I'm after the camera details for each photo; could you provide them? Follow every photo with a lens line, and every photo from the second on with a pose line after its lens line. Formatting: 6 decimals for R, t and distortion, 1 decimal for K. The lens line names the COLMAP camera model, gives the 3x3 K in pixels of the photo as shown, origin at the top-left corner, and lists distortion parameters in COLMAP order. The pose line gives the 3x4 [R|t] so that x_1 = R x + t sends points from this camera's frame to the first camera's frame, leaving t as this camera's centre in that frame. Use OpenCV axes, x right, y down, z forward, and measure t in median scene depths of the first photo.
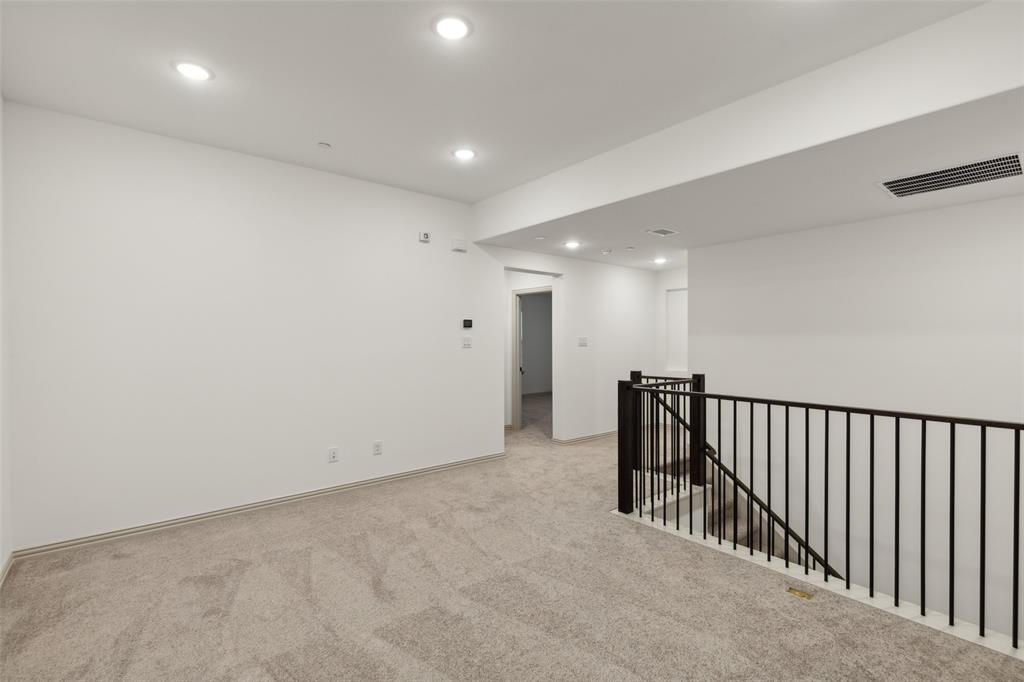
lens RADIAL K [[468.2, 0, 510.2], [0, 468.2, 344.0], [0, 0, 1]] dist [0.004868, -0.000233]
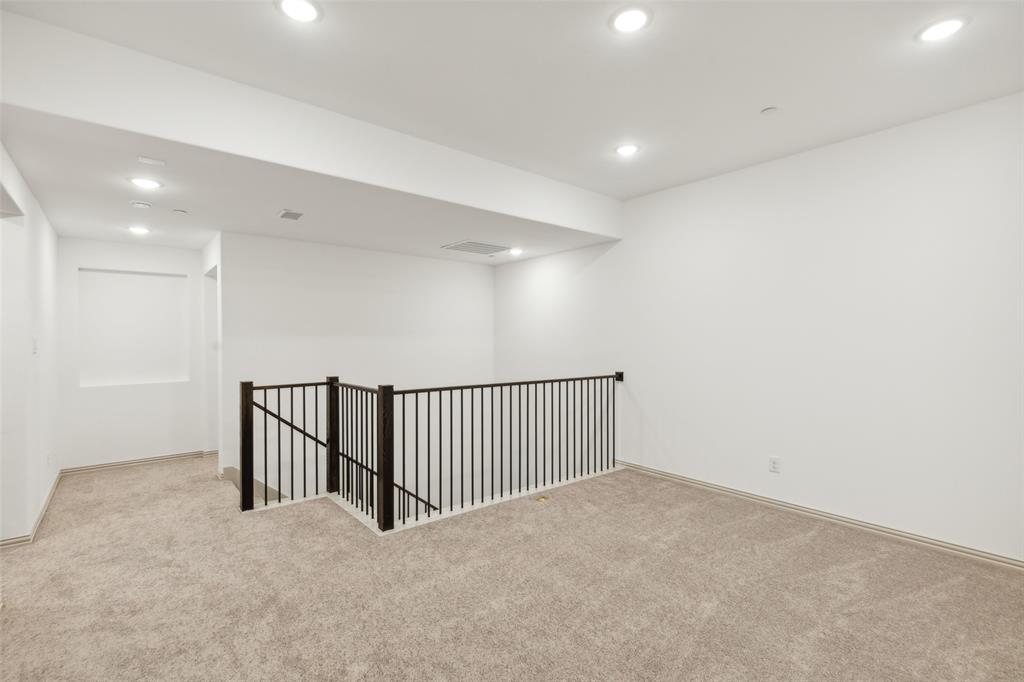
lens RADIAL K [[468.2, 0, 510.2], [0, 468.2, 344.0], [0, 0, 1]] dist [0.004868, -0.000233]
pose [[-0.003962, -0.012961, 0.999908, -0.674481], [0.013179, 0.999828, 0.013012, -0.013688], [-0.999905, 0.013230, -0.003790, 0.747818]]
